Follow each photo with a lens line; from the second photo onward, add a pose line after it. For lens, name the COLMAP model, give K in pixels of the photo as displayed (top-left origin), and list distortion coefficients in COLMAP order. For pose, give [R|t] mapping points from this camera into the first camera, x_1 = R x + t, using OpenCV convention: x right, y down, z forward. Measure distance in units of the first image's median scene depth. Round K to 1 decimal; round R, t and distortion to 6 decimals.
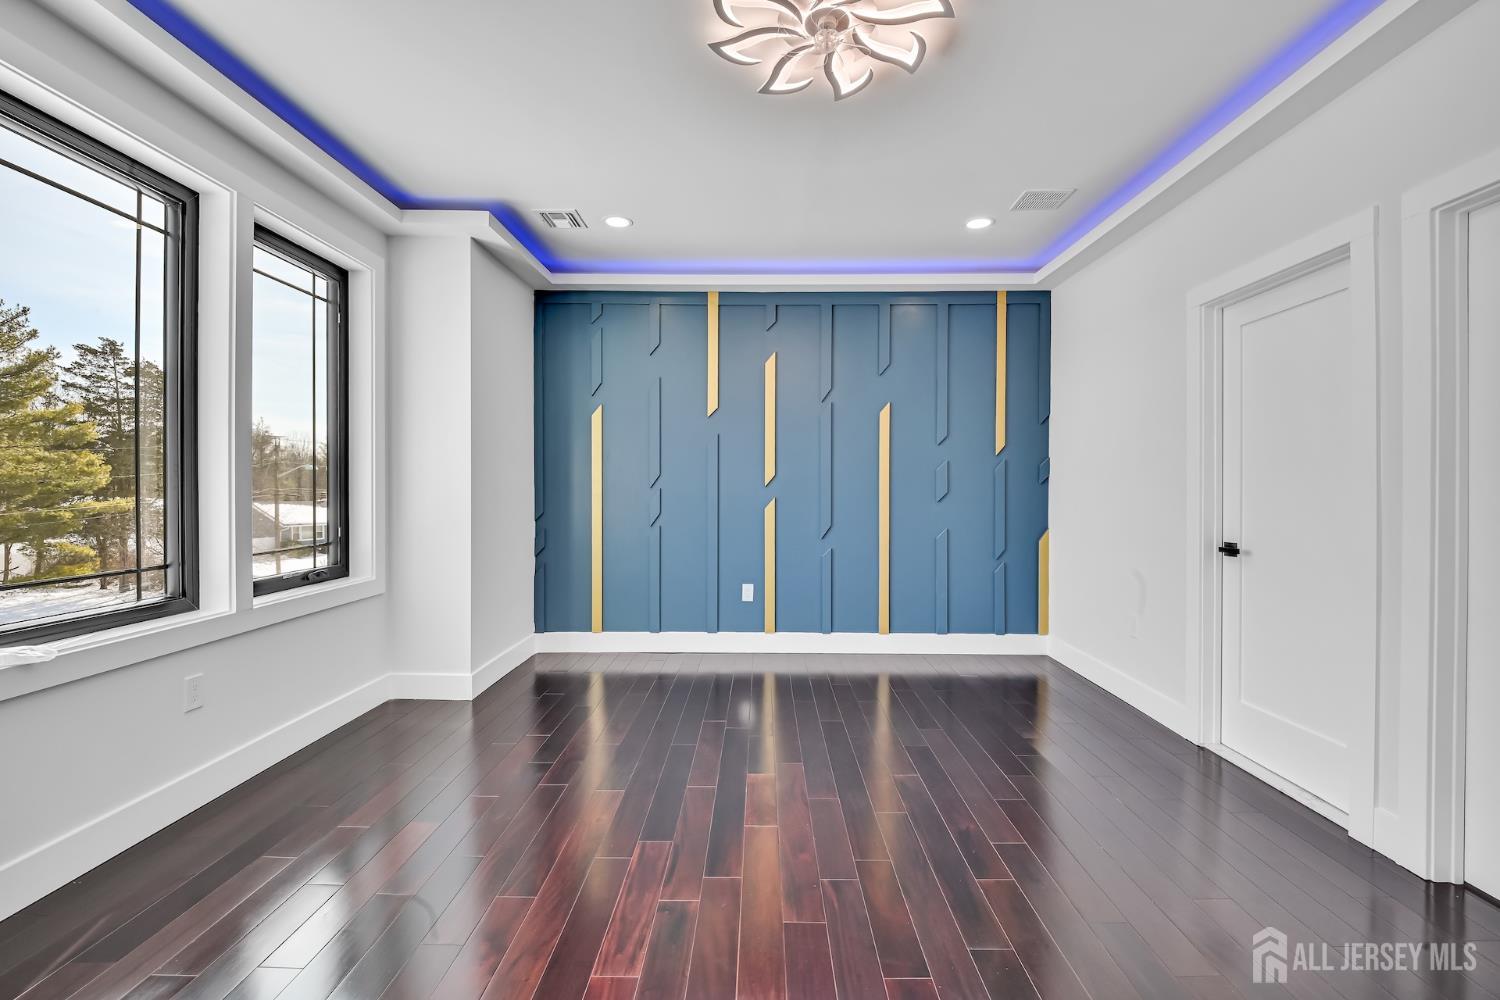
lens RADIAL K [[654.3, 0, 787.4], [0, 654.3, 501.1], [0, 0, 1]] dist [0.010464, -0.006105]
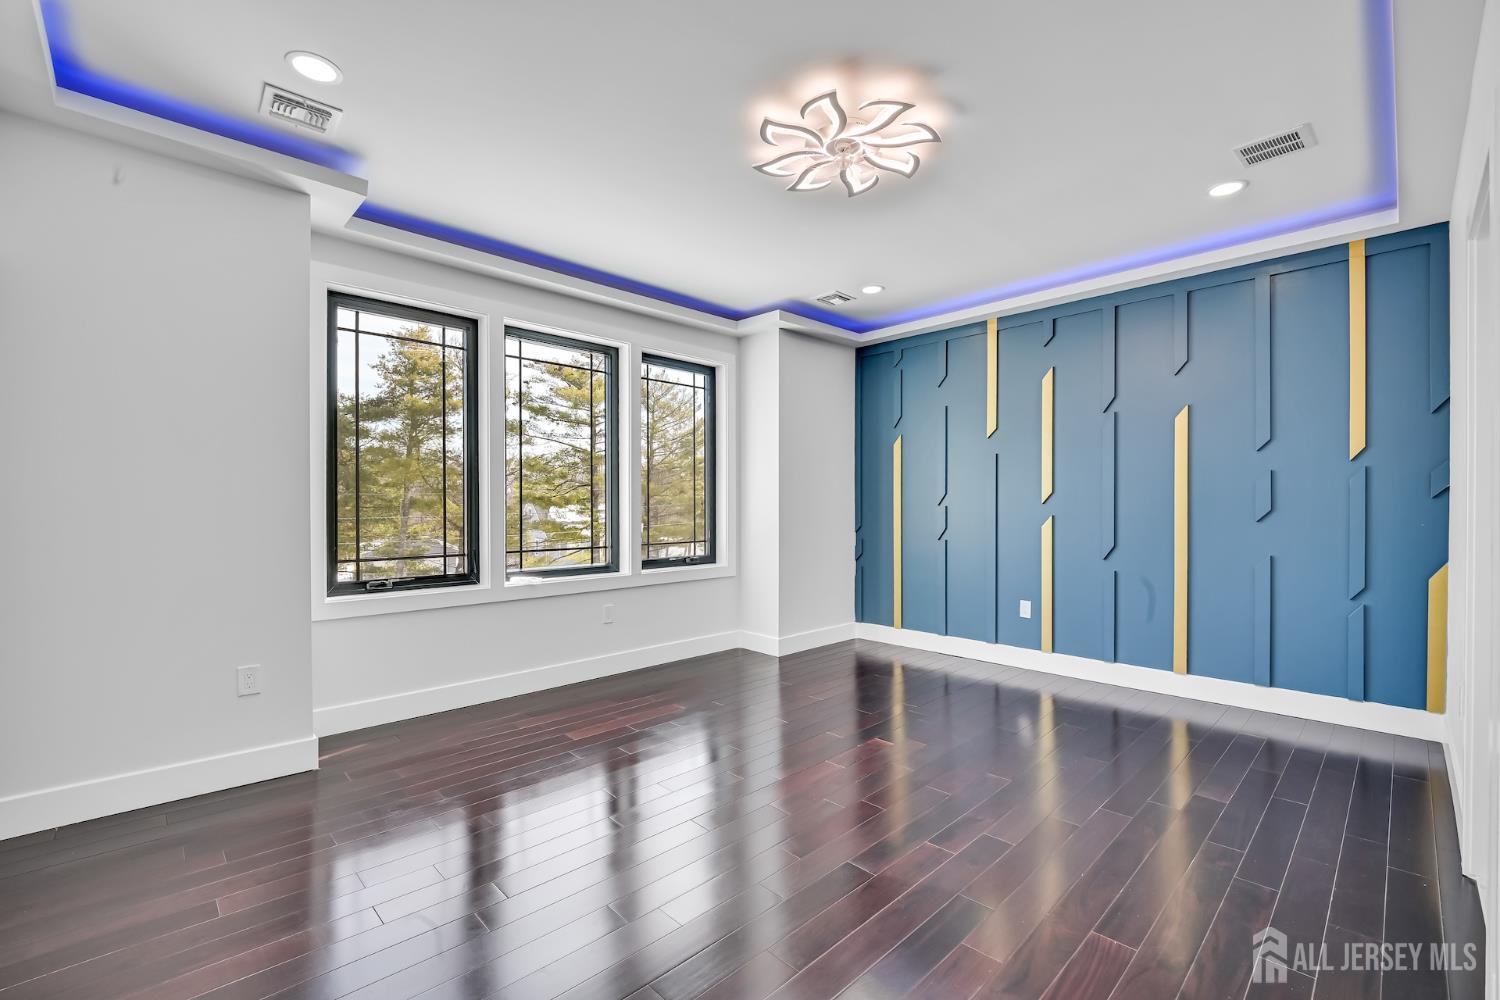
lens RADIAL K [[654.3, 0, 756.0], [0, 654.3, 506.2], [0, 0, 1]] dist [0.010464, -0.006105]
pose [[0.699073, -0.001175, -0.715049, 0.381687], [-0.011534, 0.999850, -0.012919, -0.000128], [0.714957, 0.017279, 0.698955, -0.007512]]
